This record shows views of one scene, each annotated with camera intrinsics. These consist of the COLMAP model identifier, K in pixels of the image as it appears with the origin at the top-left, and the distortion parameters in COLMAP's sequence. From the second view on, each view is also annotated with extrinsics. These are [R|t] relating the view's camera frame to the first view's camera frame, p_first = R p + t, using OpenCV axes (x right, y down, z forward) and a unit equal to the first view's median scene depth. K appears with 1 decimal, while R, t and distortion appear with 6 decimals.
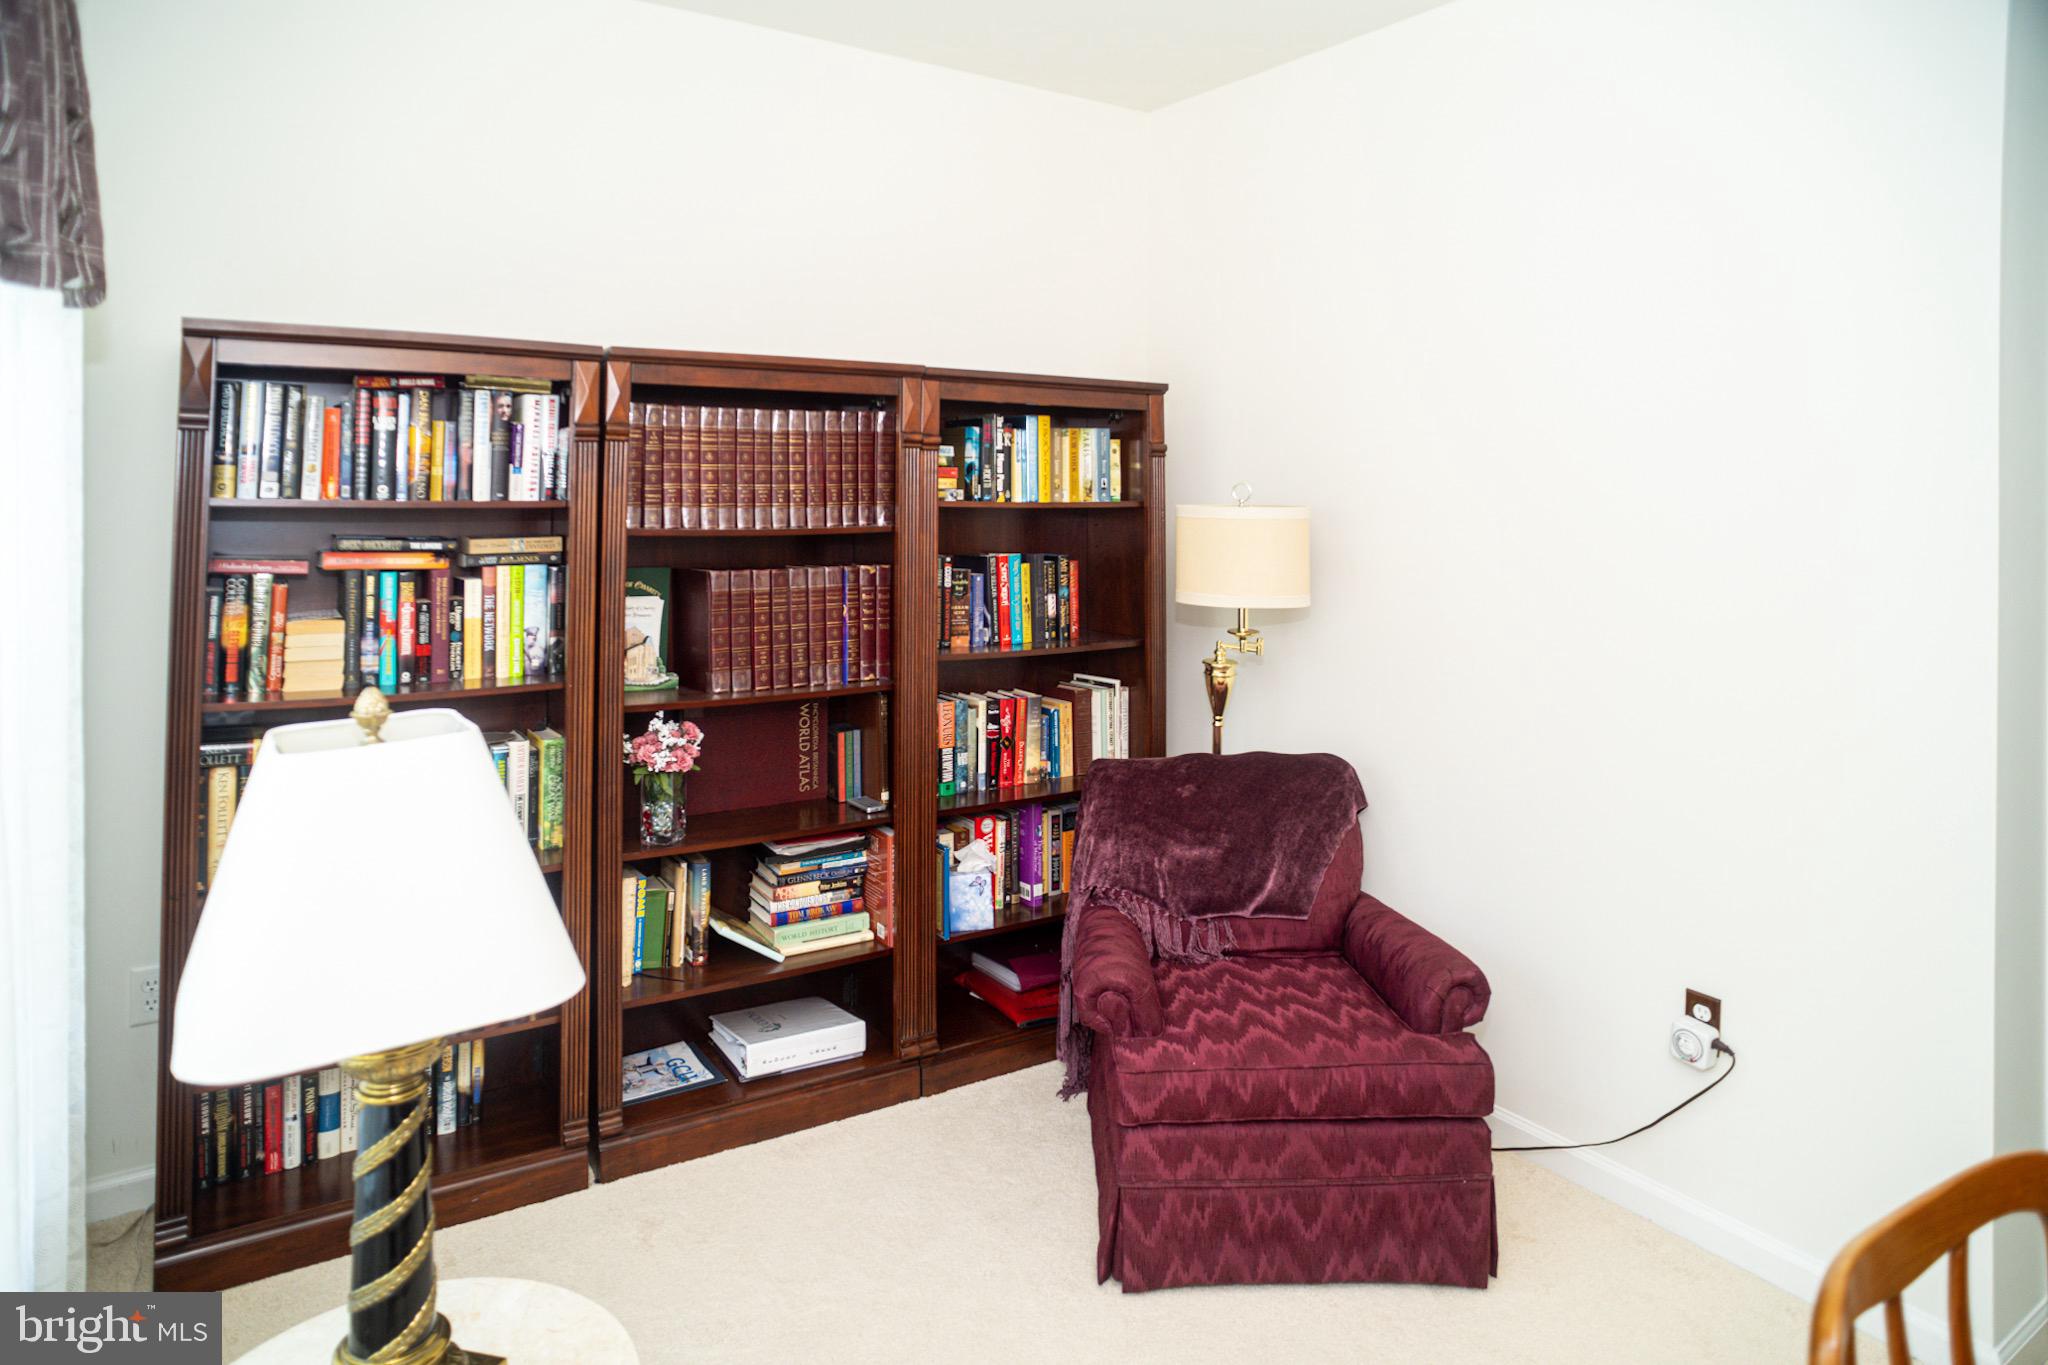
lens RADIAL K [[1286.8, 0, 1063.7], [0, 1286.8, 637.8], [0, 0, 1]] dist [-0.114584, 0.066987]
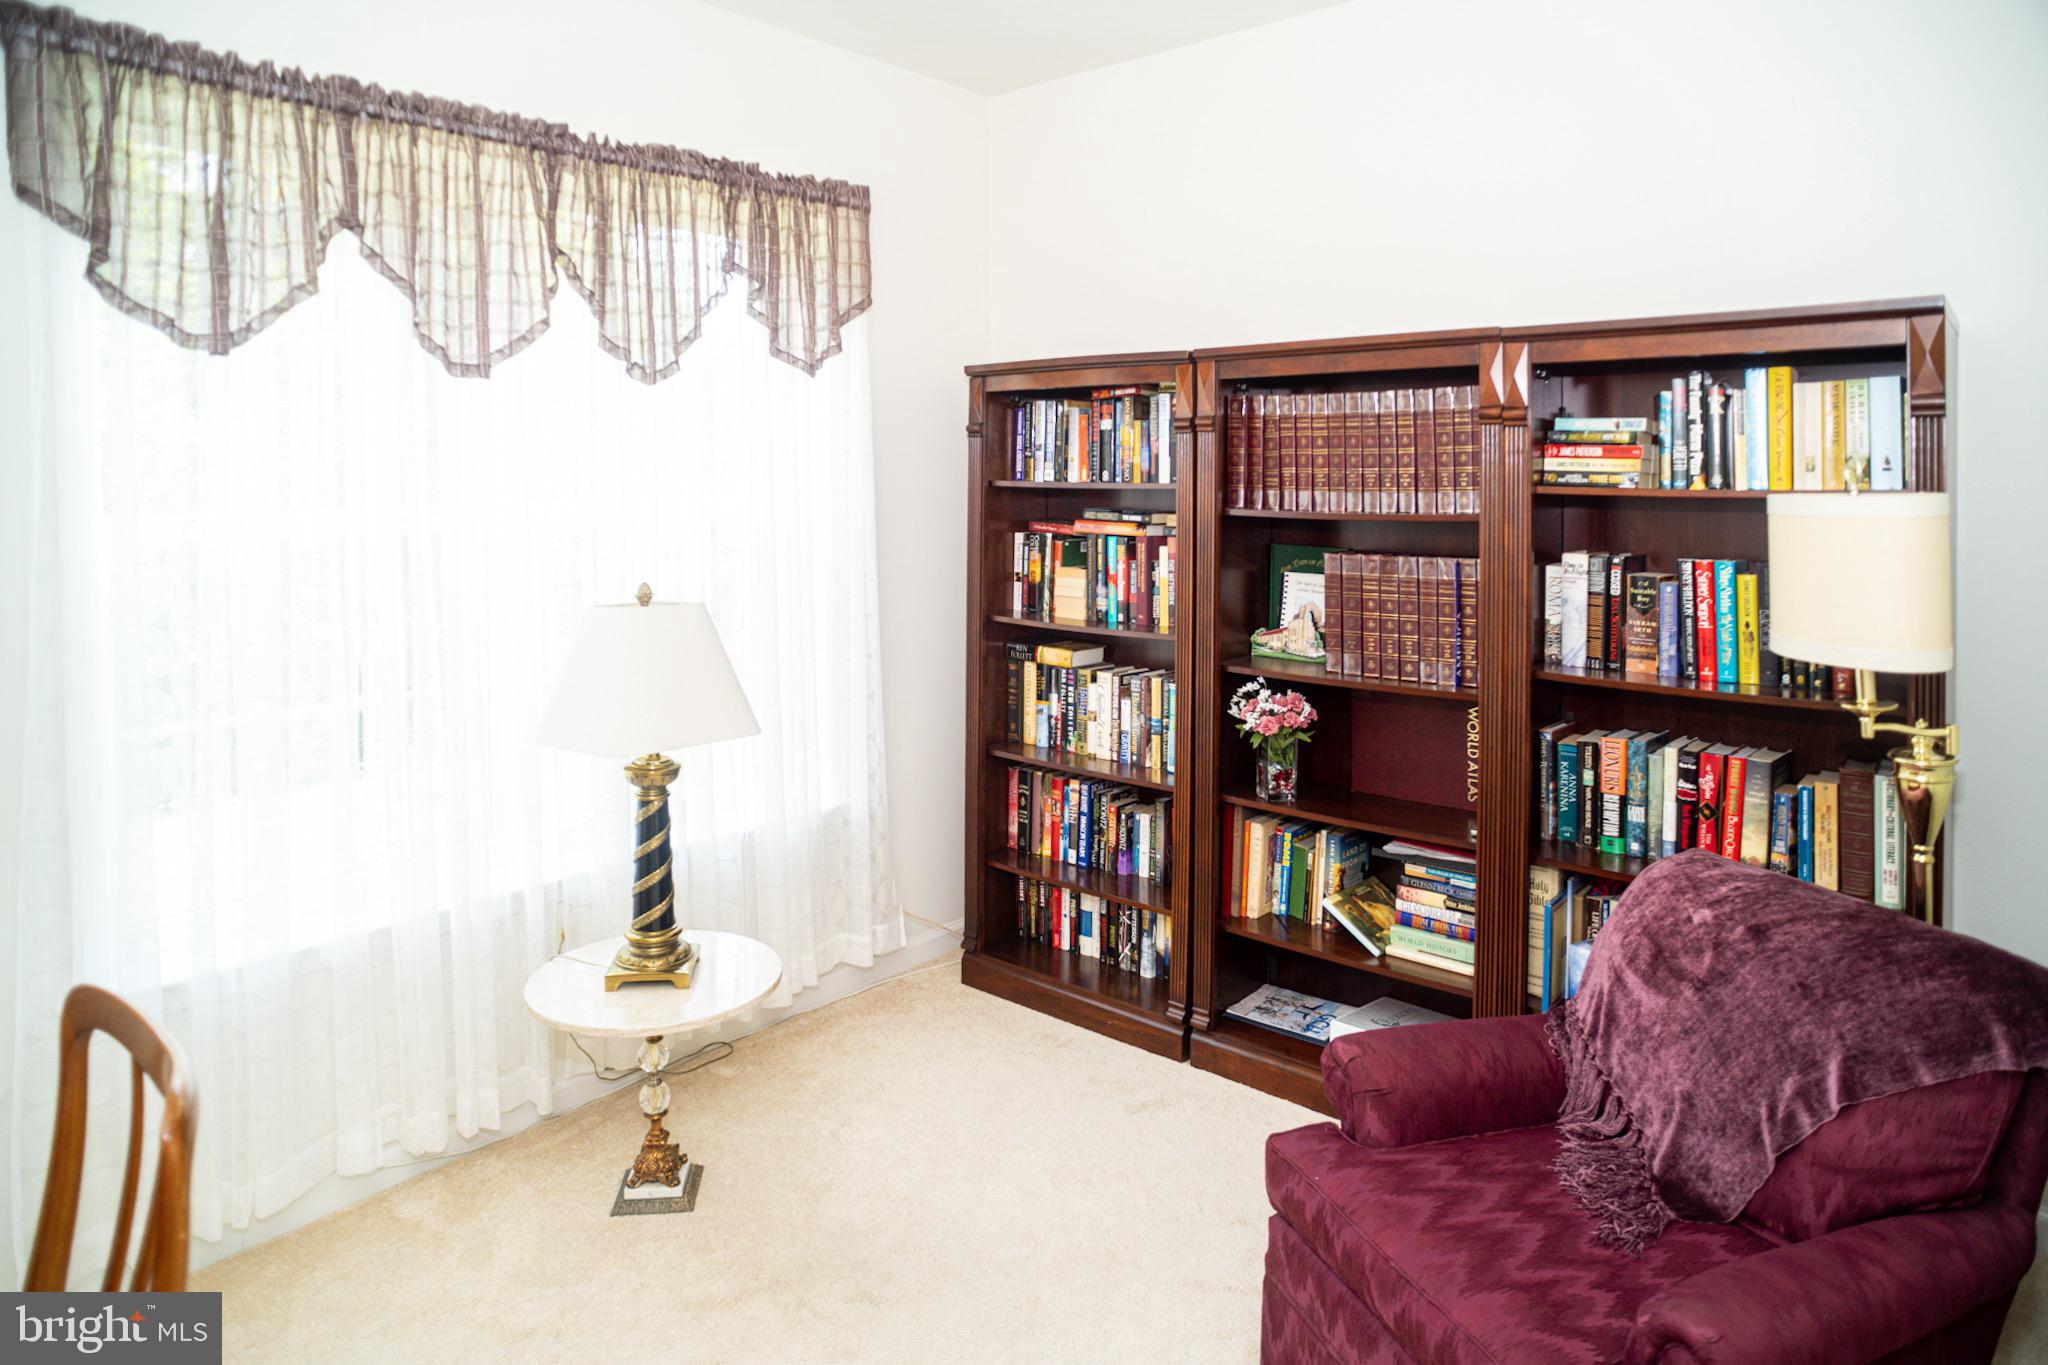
lens RADIAL K [[1240.1, 0, 979.3], [0, 1240.1, 689.1], [0, 0, 1]] dist [-0.082439, 0.055495]
pose [[0.223217, 0.151350, -0.962947, 0.649438], [-0.106645, 0.985734, 0.130210, -0.044007], [0.968917, 0.073629, 0.236173, 0.504274]]
